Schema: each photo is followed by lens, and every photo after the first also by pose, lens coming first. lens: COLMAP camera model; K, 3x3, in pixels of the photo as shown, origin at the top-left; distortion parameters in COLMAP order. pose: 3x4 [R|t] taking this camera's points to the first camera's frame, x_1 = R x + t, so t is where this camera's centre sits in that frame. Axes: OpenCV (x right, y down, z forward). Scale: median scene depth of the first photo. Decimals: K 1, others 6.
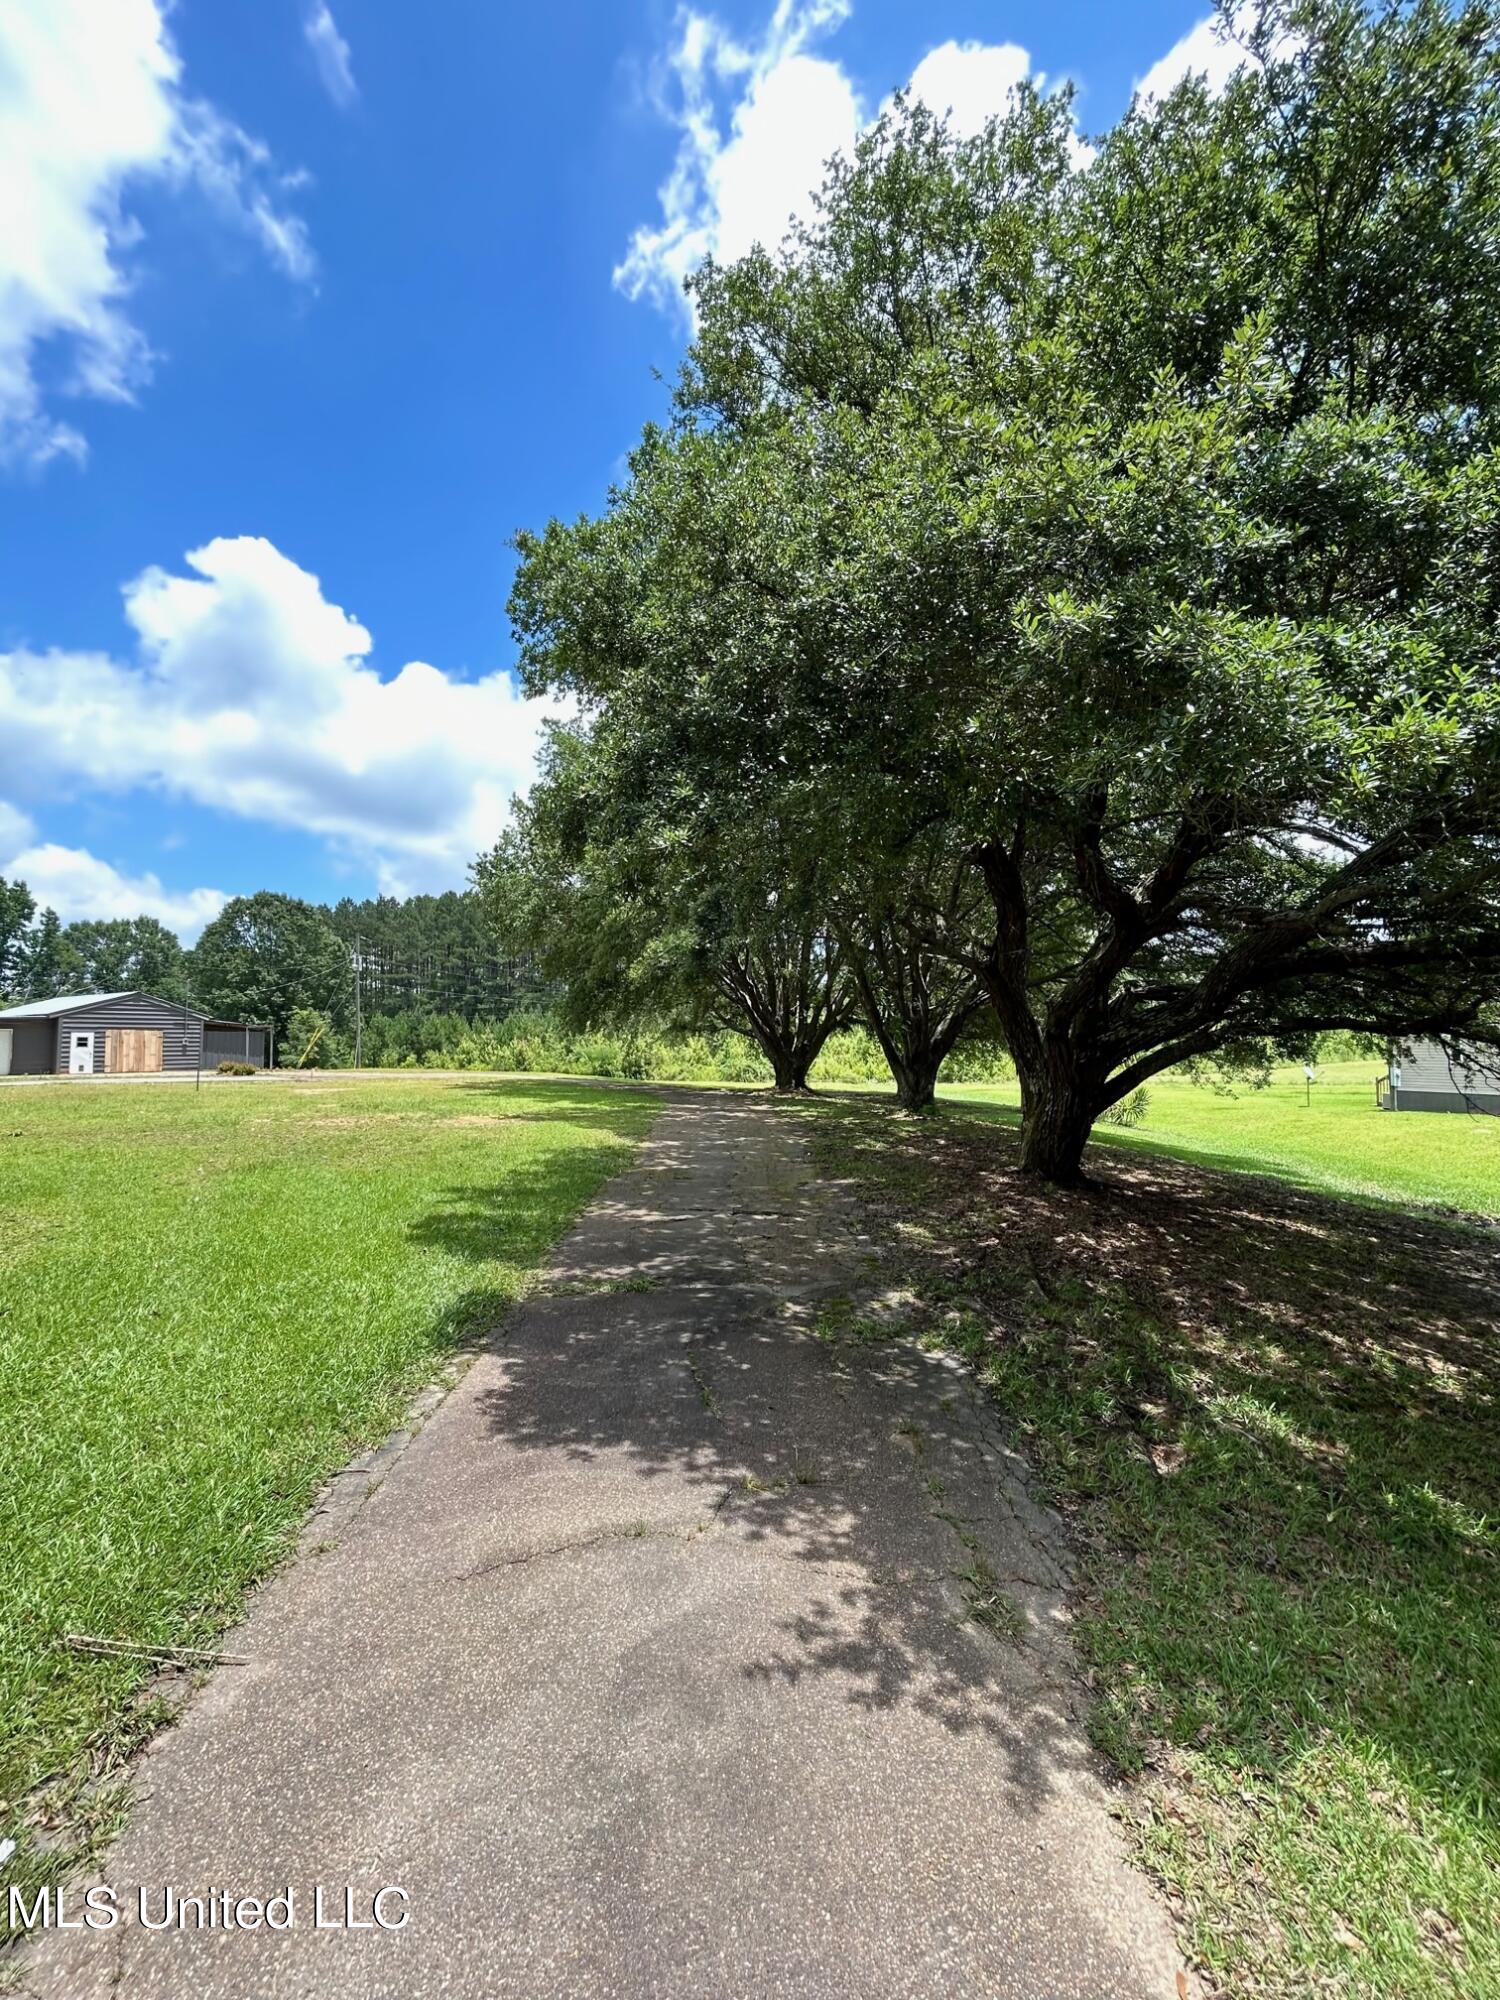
lens RADIAL K [[816.7, 0, 743.3], [0, 816.7, 1002.1], [0, 0, 1]] dist [0.001491, 0.001121]
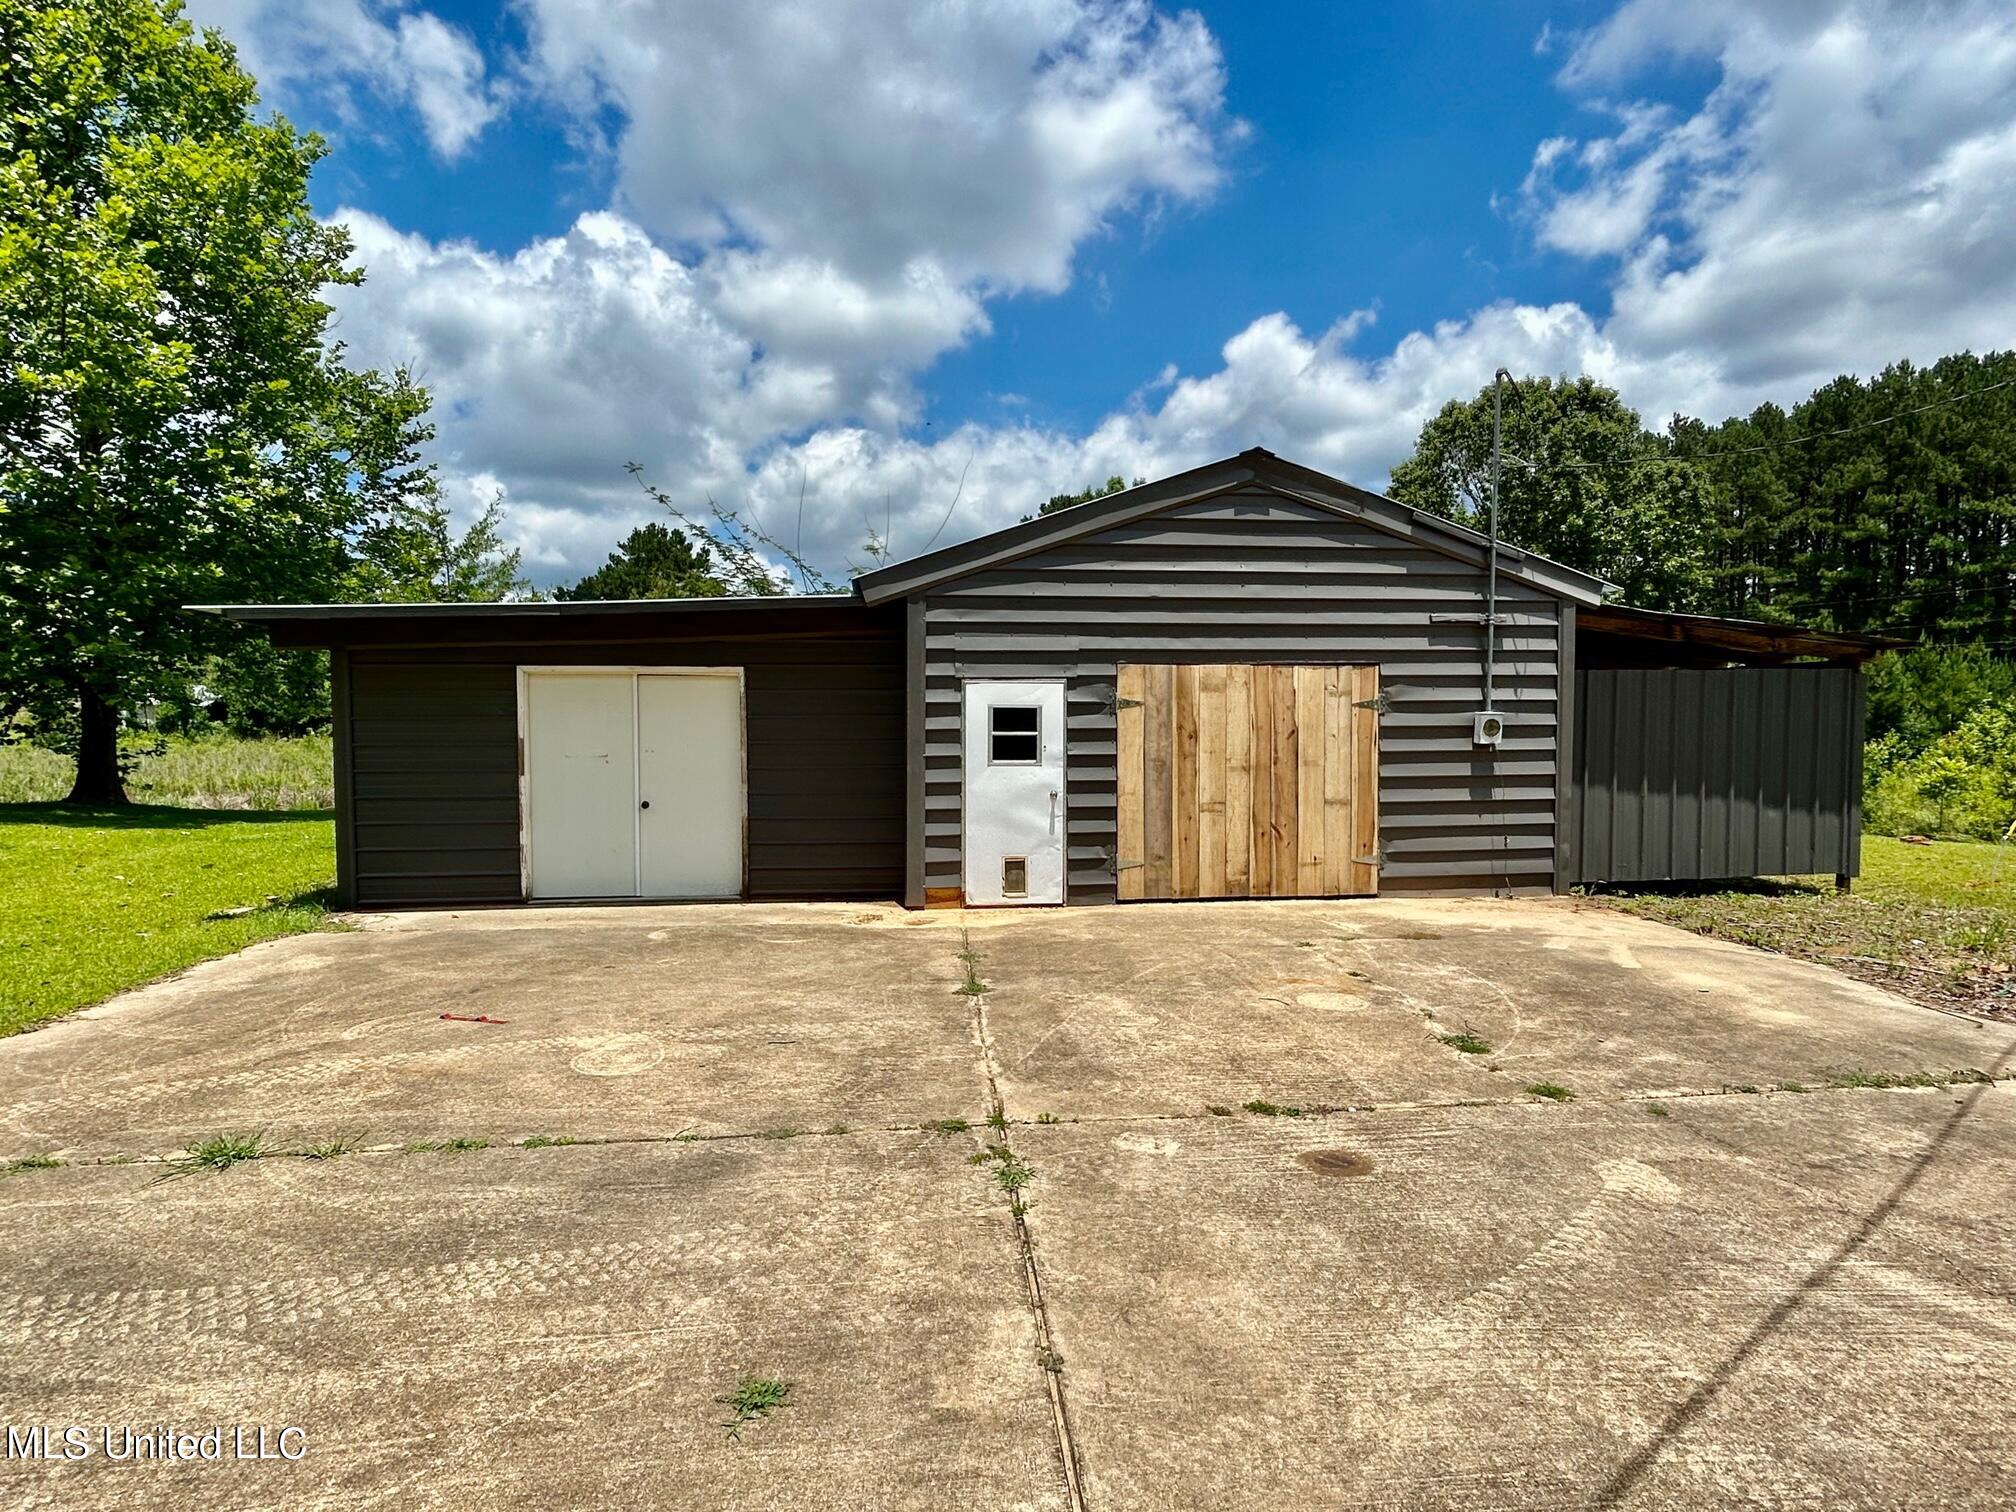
lens RADIAL K [[1089.2, 0, 1005.5], [0, 1089.2, 755.1], [0, 0, 1]] dist [-0.003496, 0.000300]
pose [[0.634162, 0.026414, -0.772749, -0.609266], [0.043380, 0.996627, 0.069667, 0.035941], [0.771982, -0.077702, 0.630877, 0.828858]]
